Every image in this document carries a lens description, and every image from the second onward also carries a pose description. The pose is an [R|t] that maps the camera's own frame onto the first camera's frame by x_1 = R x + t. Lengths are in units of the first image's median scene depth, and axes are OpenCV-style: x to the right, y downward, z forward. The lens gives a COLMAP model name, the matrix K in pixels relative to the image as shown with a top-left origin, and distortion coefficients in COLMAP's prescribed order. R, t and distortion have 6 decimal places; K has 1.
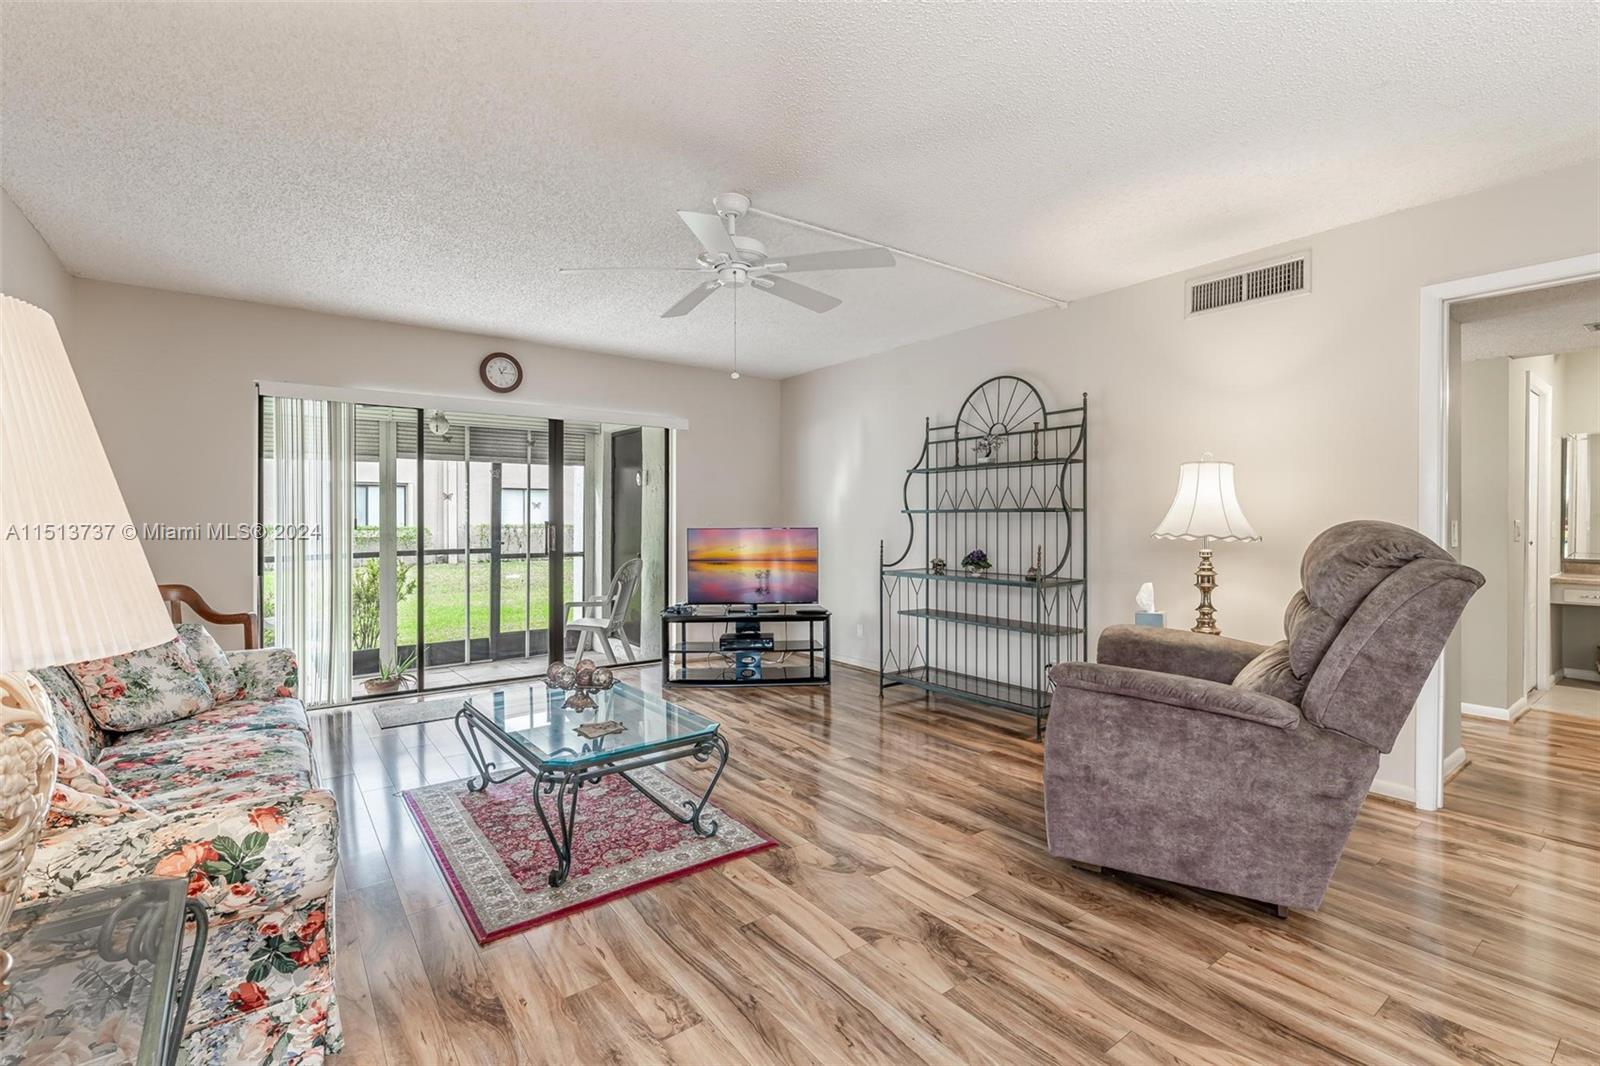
lens RADIAL K [[719.8, 0, 809.2], [0, 719.8, 528.1], [0, 0, 1]] dist [0.000599, -0.001717]
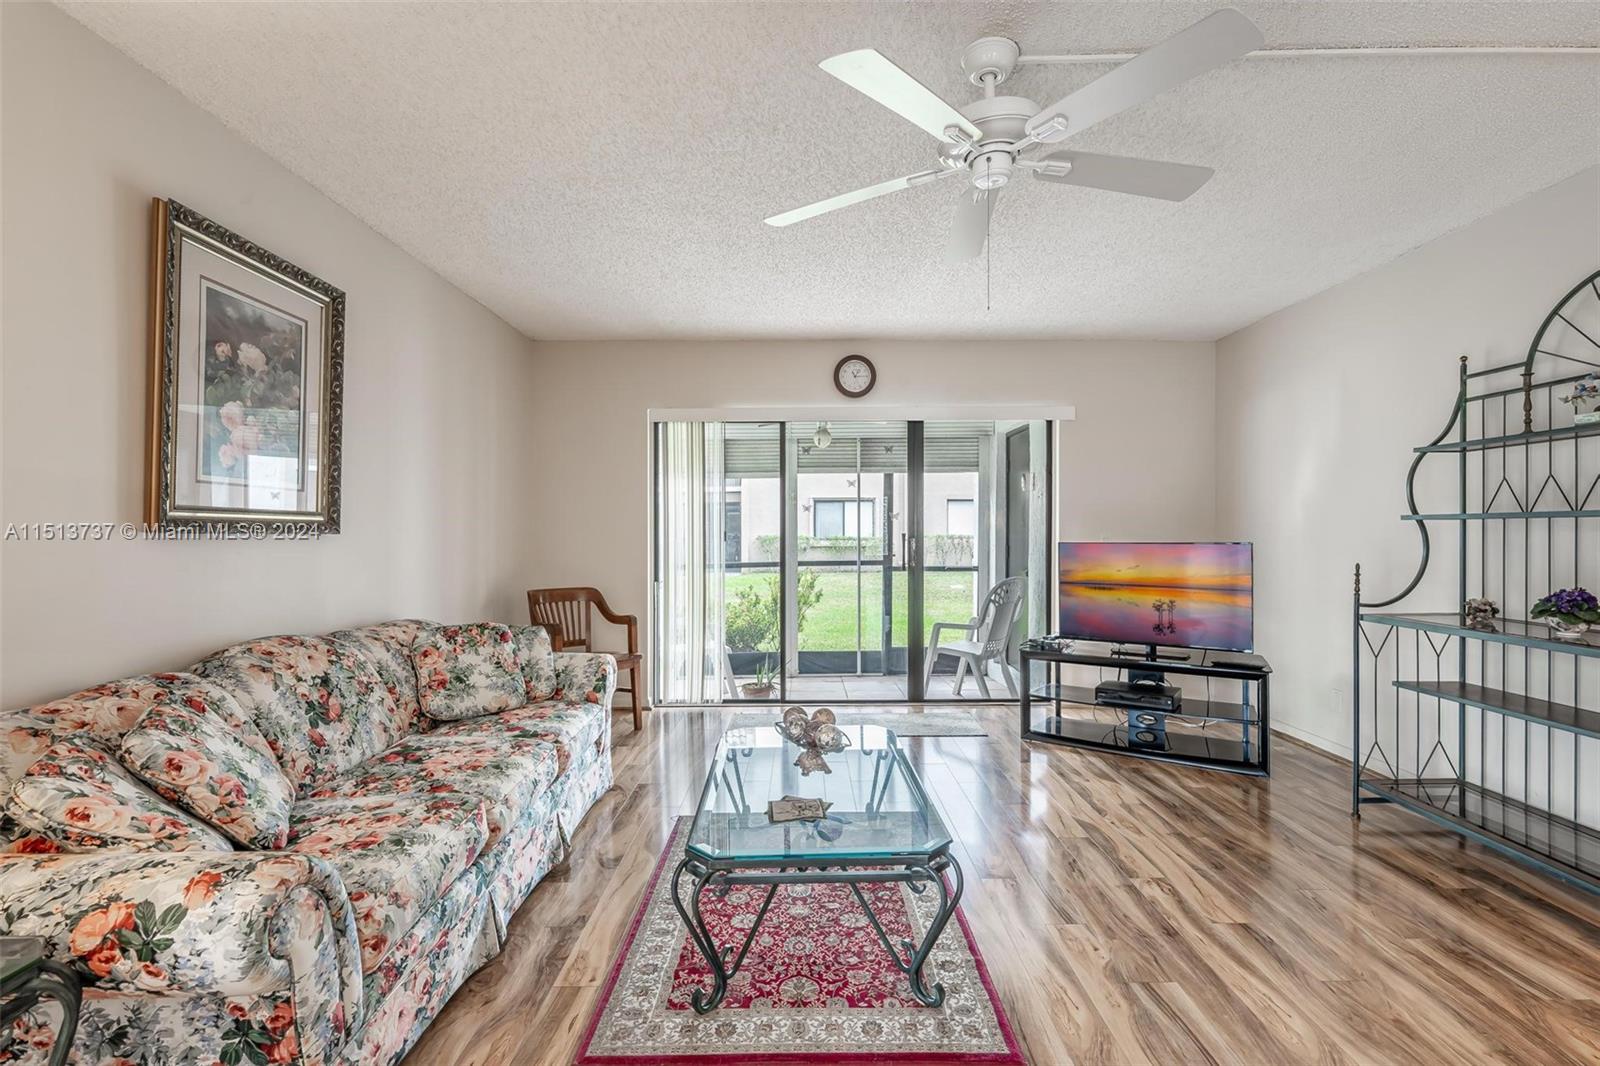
lens RADIAL K [[719.8, 0, 801.2], [0, 719.8, 537.9], [0, 0, 1]] dist [0.000599, -0.001717]
pose [[0.796372, 0.003226, -0.604798, 0.094686], [-0.003646, 0.999993, 0.000533, -0.004165], [0.604796, 0.001781, 0.796379, 0.219124]]
